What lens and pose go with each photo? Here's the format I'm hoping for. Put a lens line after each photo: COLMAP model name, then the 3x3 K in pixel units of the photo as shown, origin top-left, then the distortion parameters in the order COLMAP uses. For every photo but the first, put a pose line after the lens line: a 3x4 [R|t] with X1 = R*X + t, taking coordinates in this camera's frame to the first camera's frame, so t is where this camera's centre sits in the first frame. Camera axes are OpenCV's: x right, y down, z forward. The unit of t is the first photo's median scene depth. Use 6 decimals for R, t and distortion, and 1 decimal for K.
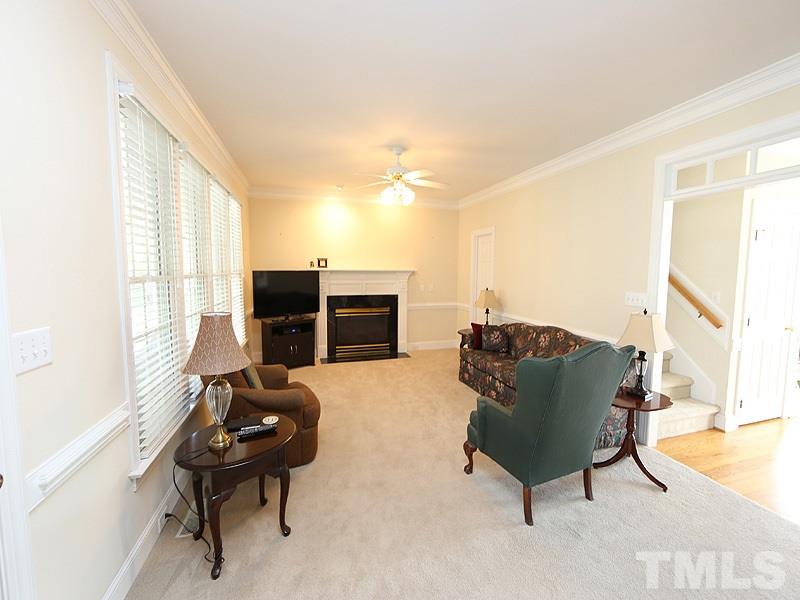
lens RADIAL K [[319.7, 0, 396.7], [0, 319.7, 296.5], [0, 0, 1]] dist [-0.002474, -0.000120]
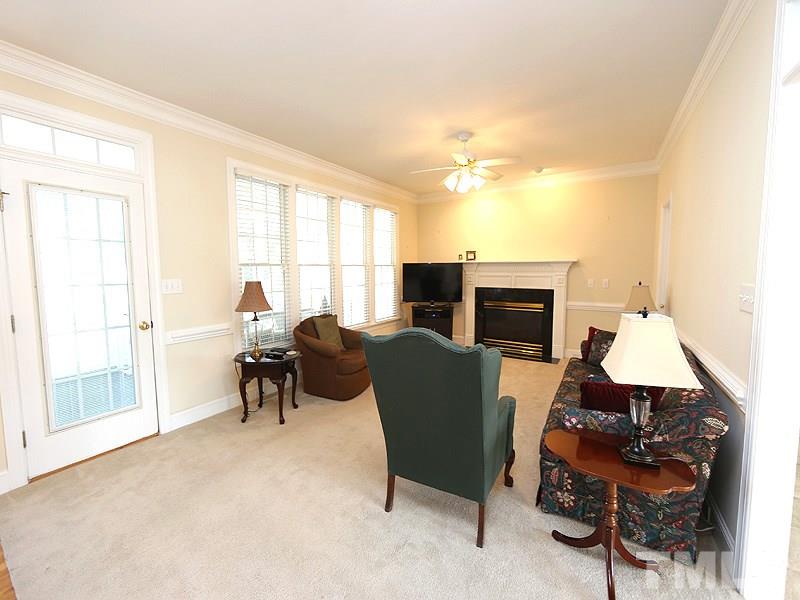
lens RADIAL K [[319.7, 0, 396.7], [0, 319.7, 296.5], [0, 0, 1]] dist [-0.002474, -0.000120]
pose [[0.645329, 0.060034, -0.761542, 0.415107], [-0.056578, 0.997925, 0.030725, 0.010590], [0.761807, 0.023259, 0.647387, 0.135115]]
